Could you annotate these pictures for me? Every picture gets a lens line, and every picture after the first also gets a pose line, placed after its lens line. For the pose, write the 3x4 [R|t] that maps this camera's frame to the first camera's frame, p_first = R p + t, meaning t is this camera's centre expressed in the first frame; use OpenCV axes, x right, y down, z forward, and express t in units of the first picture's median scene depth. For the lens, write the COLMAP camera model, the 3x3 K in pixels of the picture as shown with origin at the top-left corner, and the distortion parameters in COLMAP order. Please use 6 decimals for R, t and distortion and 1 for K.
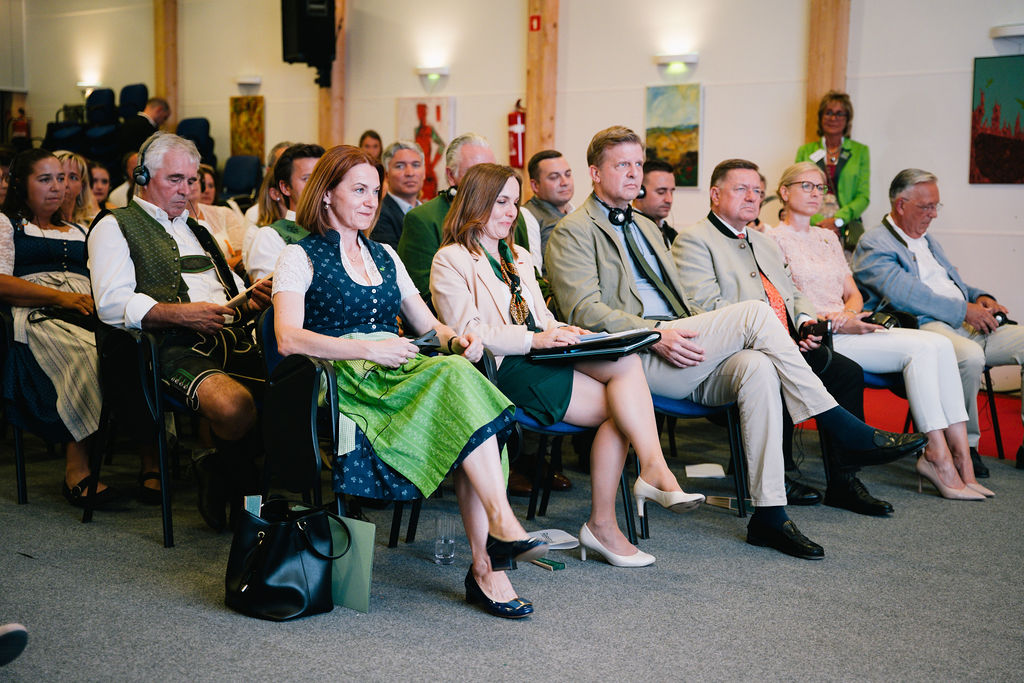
lens RADIAL K [[1566.6, 0, 512.1], [0, 1566.6, 349.3], [0, 0, 1]] dist [0.183821, 0.000000]
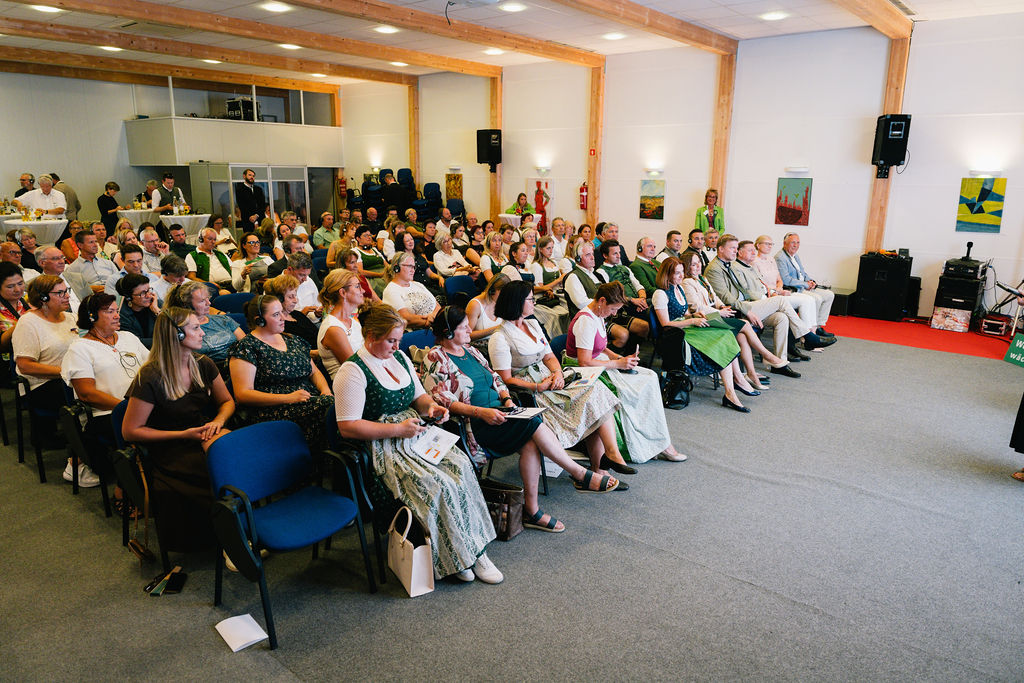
lens RADIAL K [[699.5, 0, 515.2], [0, 699.5, 343.5], [0, 0, 1]] dist [0.004384, -0.021451]
pose [[0.995438, -0.033335, 0.089400, -0.443745], [0.020291, 0.989509, 0.143037, -0.132172], [-0.093230, -0.140571, 0.985671, -0.287006]]
